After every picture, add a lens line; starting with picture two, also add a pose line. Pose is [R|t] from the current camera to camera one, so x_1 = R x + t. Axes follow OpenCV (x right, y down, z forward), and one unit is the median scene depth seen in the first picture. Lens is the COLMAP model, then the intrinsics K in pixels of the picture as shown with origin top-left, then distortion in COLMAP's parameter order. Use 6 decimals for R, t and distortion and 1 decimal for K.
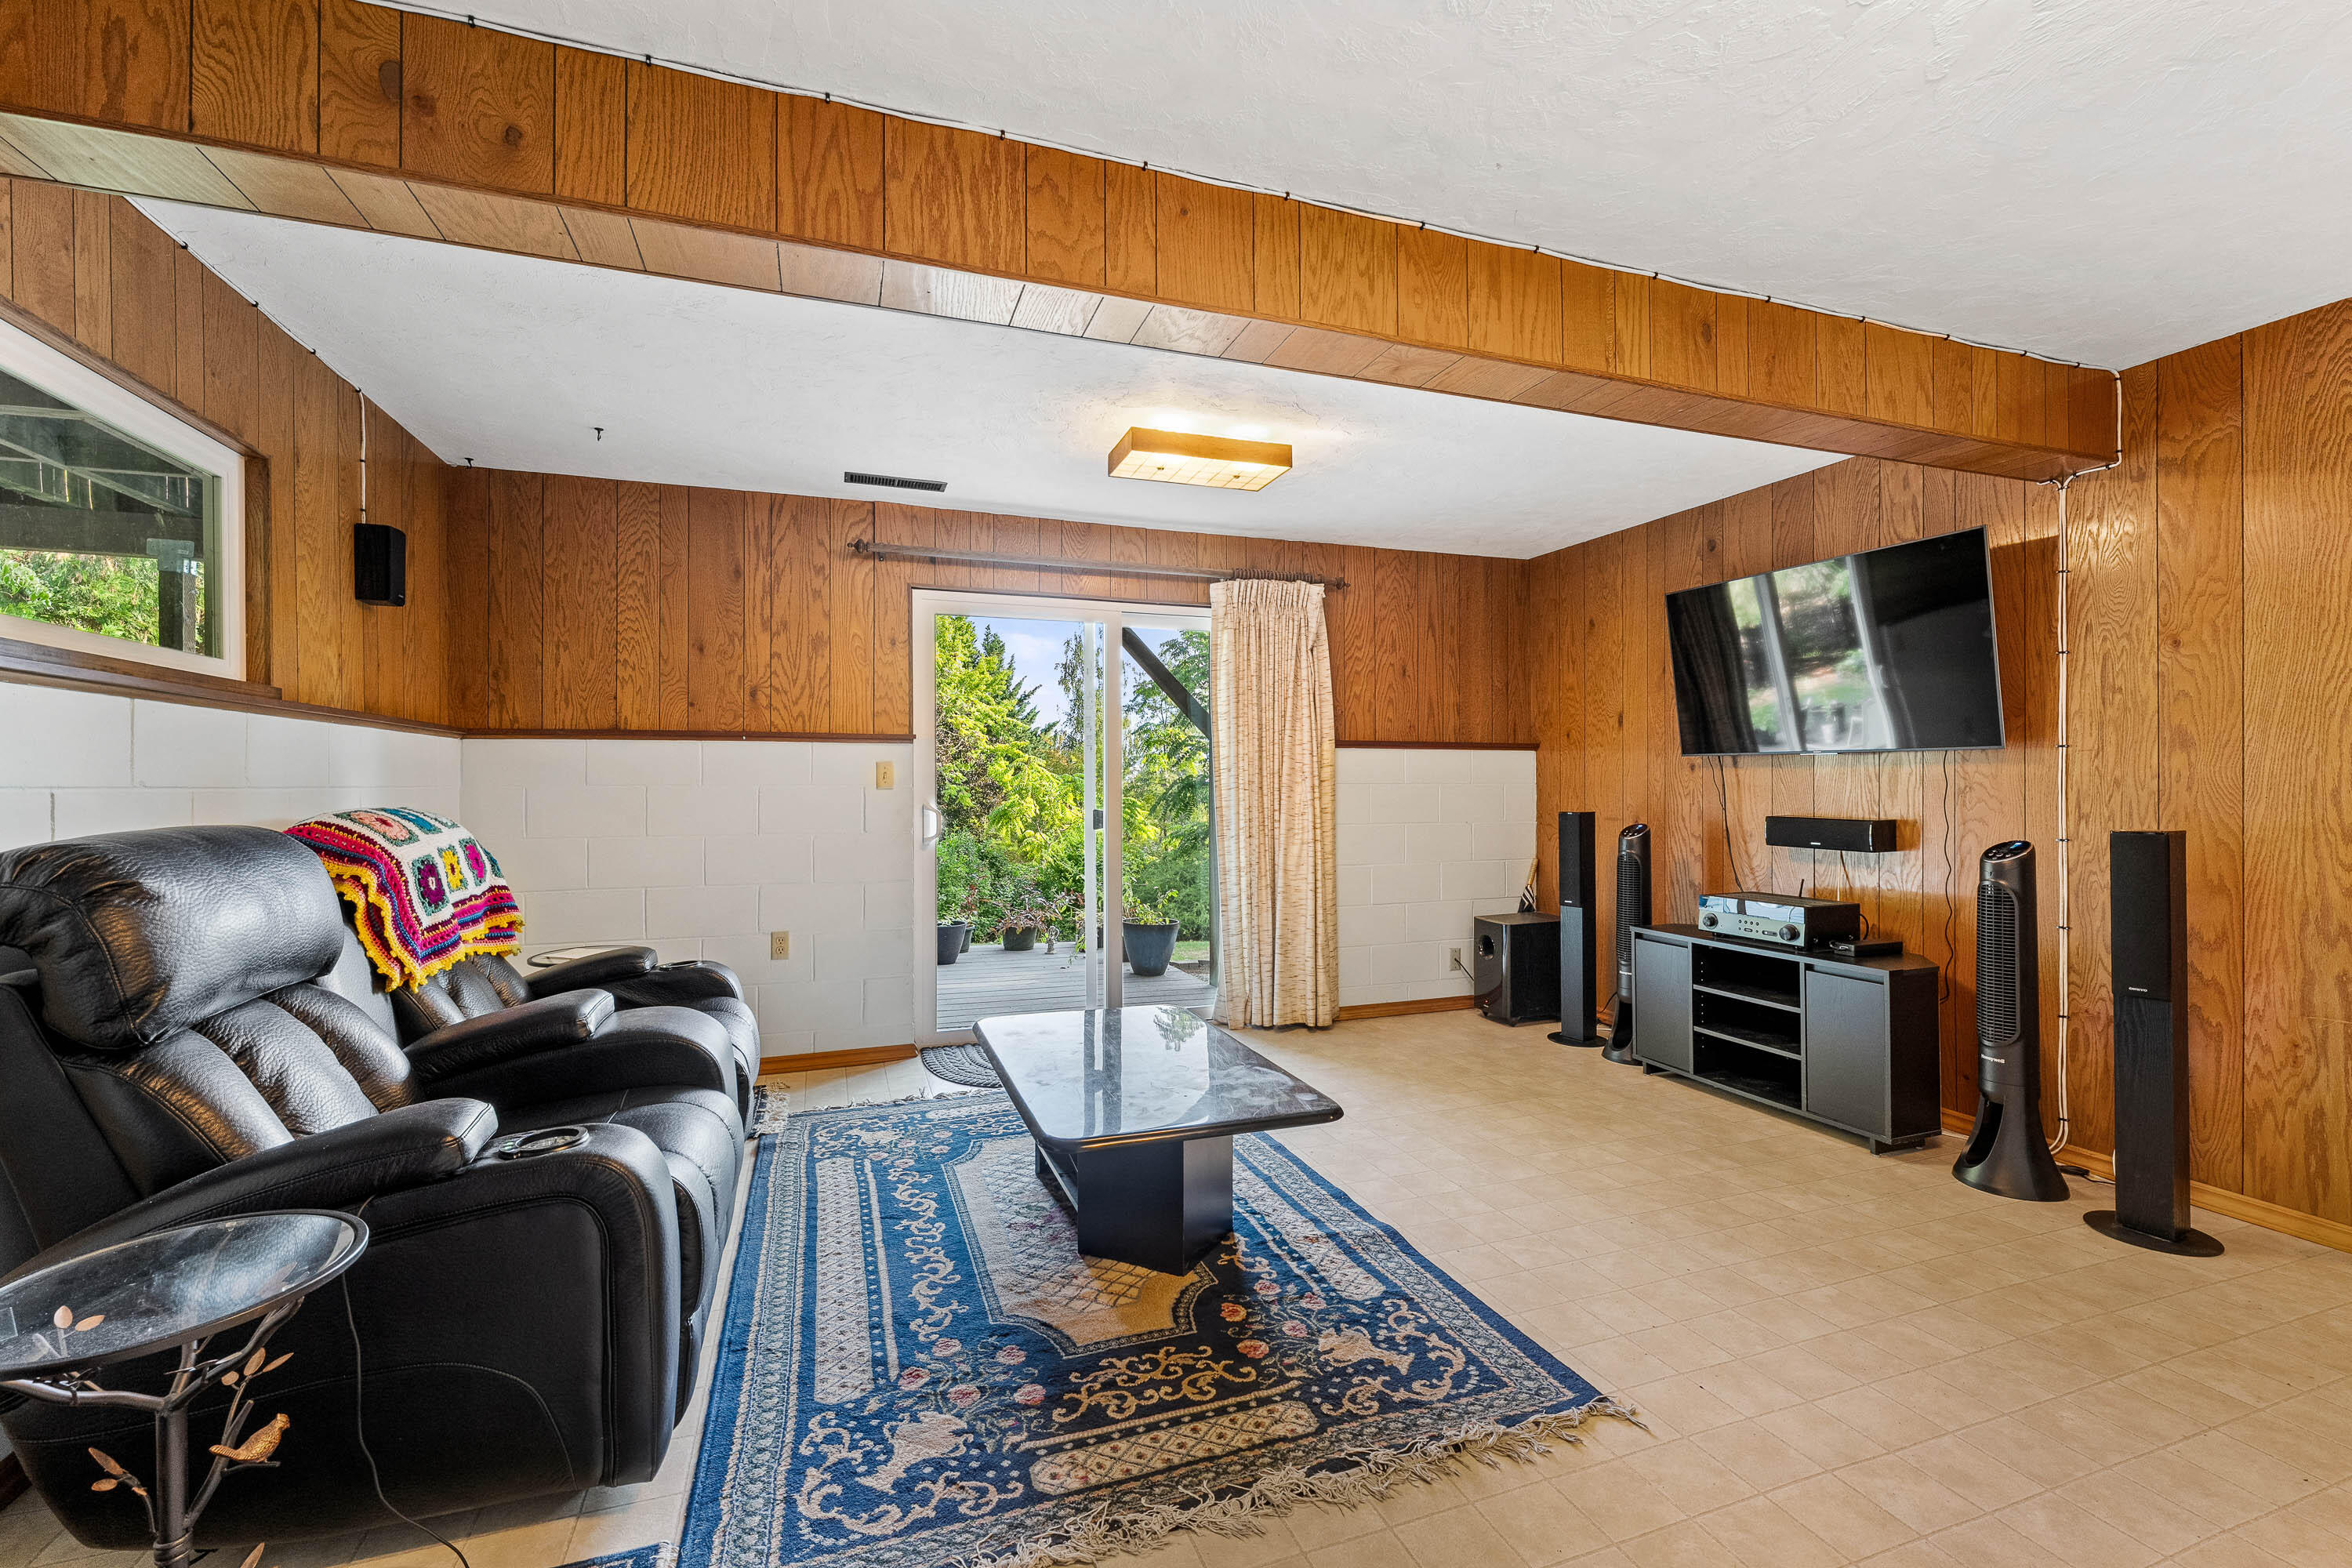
lens RADIAL K [[987.5, 0, 1173.9], [0, 987.5, 780.1], [0, 0, 1]] dist [-0.004630, -0.000921]
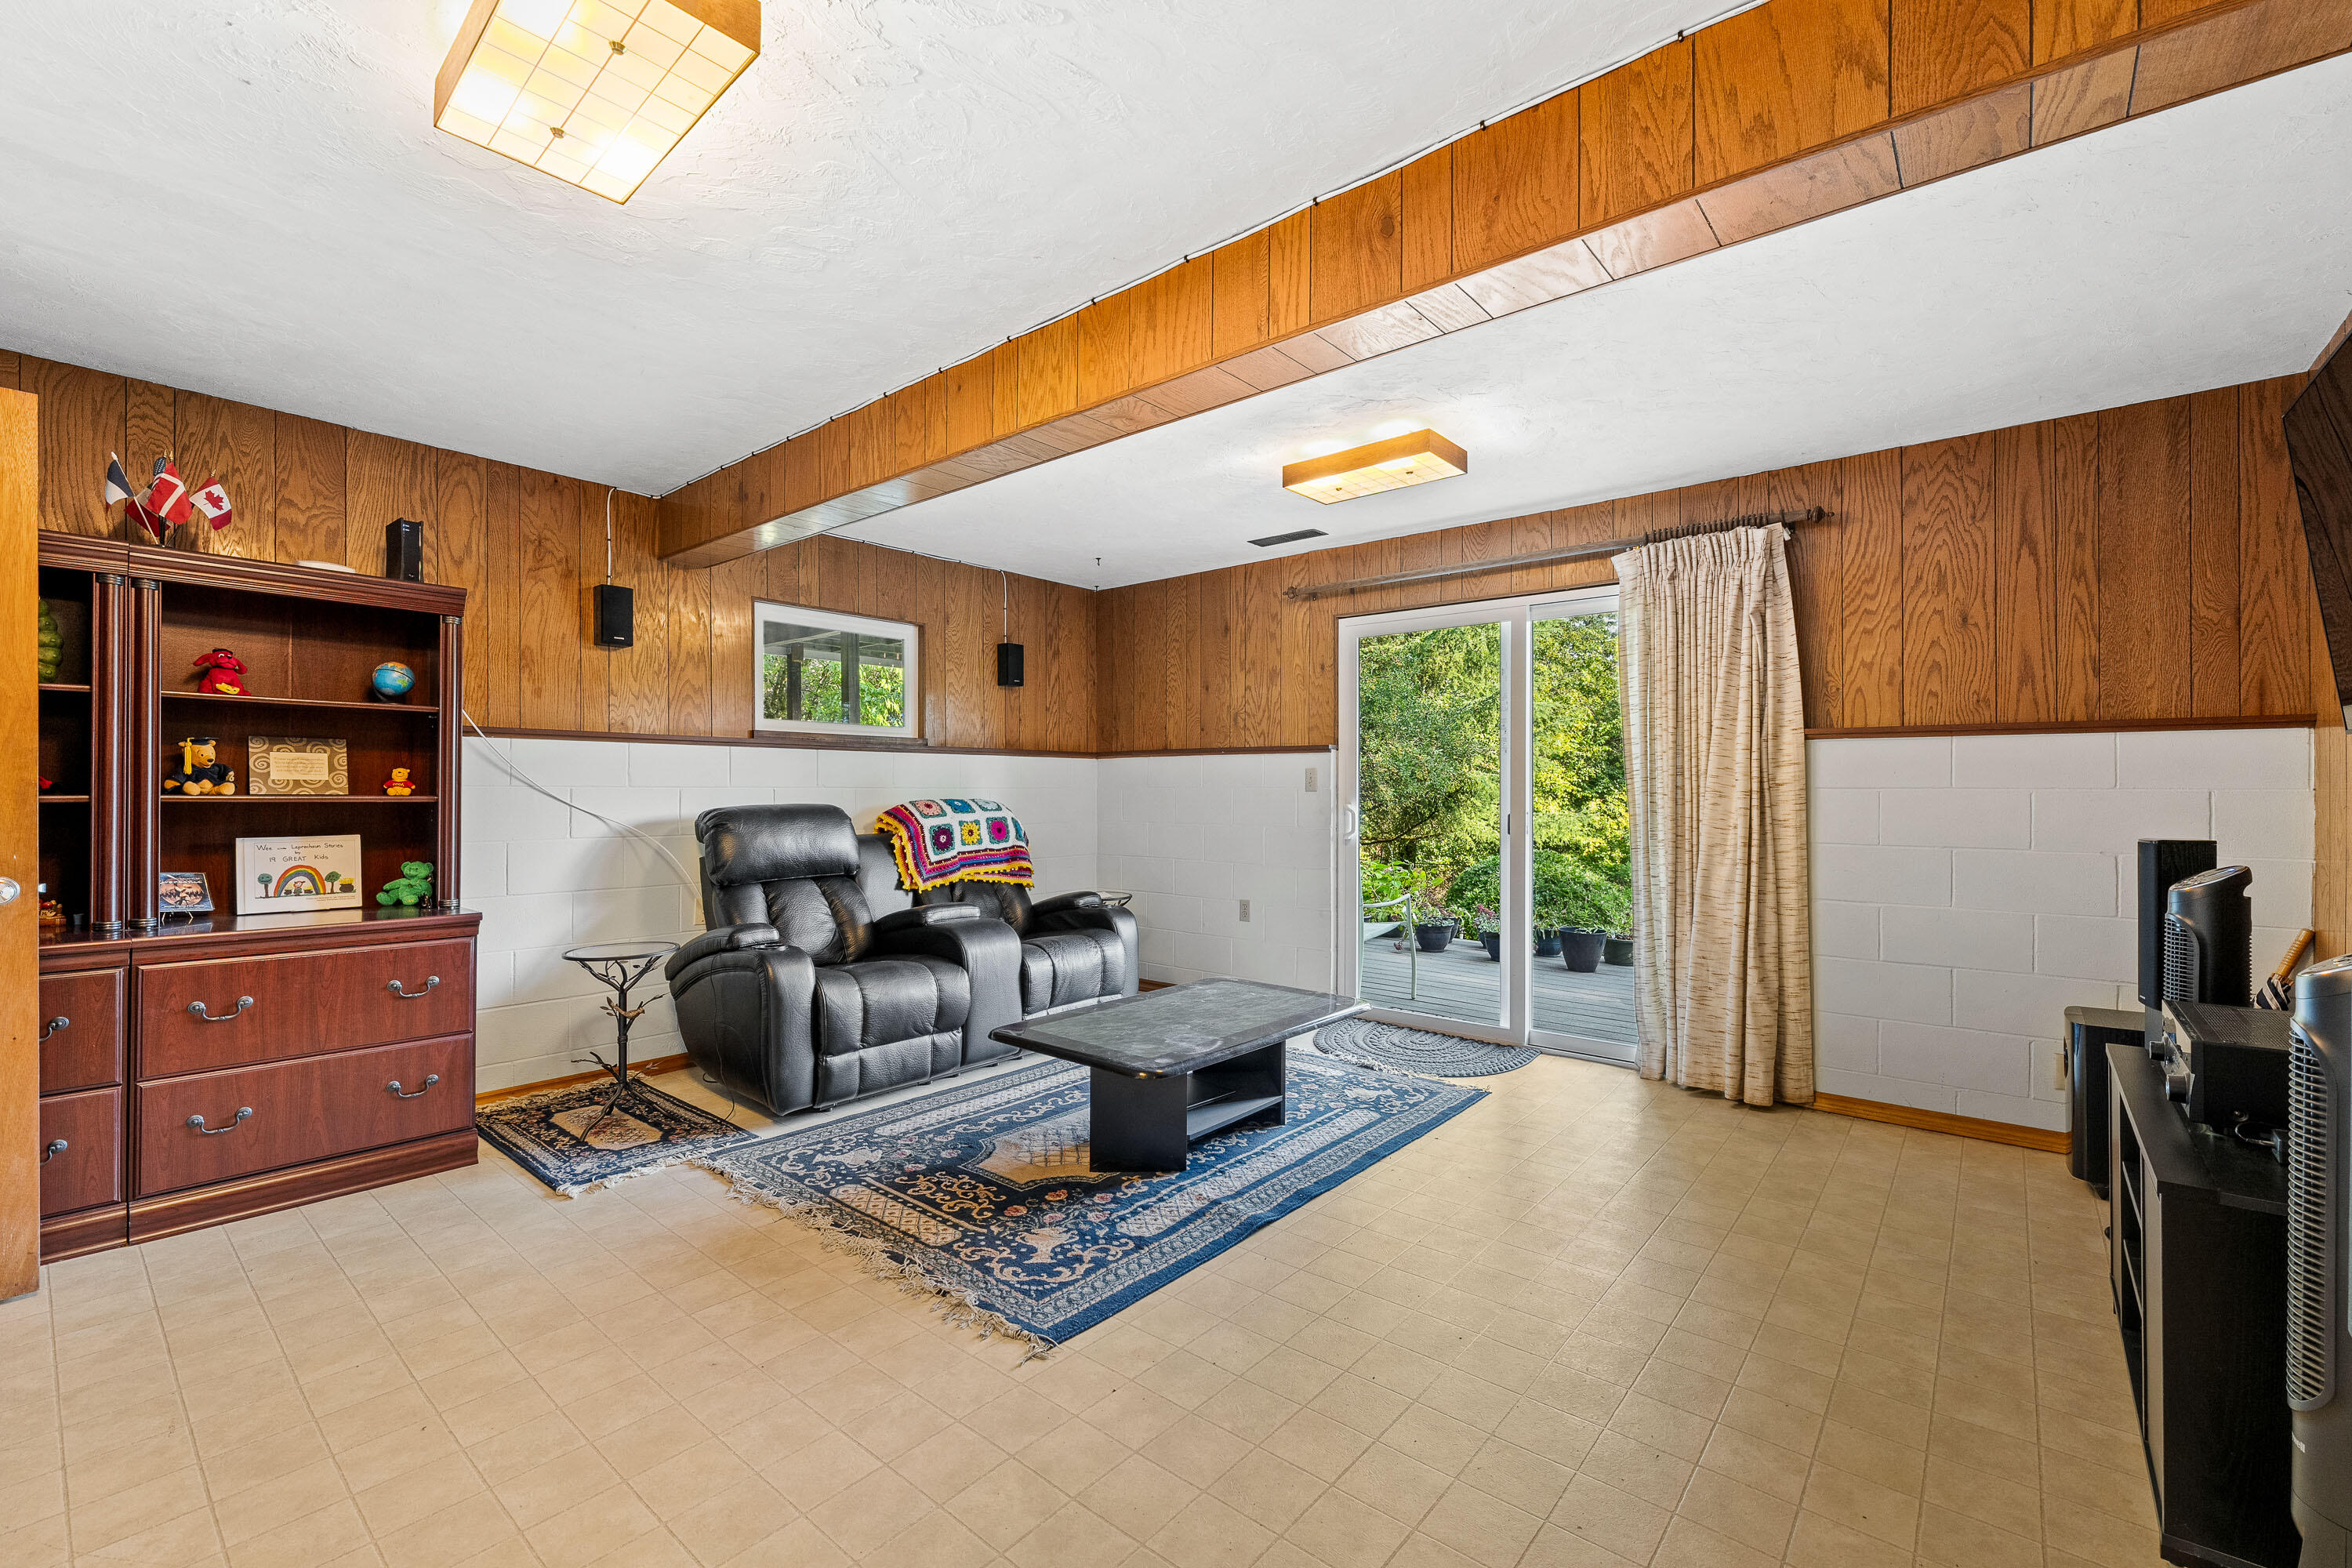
lens RADIAL K [[987.5, 0, 1170.1], [0, 987.5, 786.9], [0, 0, 1]] dist [-0.004630, -0.000921]
pose [[0.501095, 0.001172, -0.865391, 1.108063], [0.001025, 0.999998, 0.001947, 0.001968], [0.865392, -0.001863, 0.501093, 0.426764]]
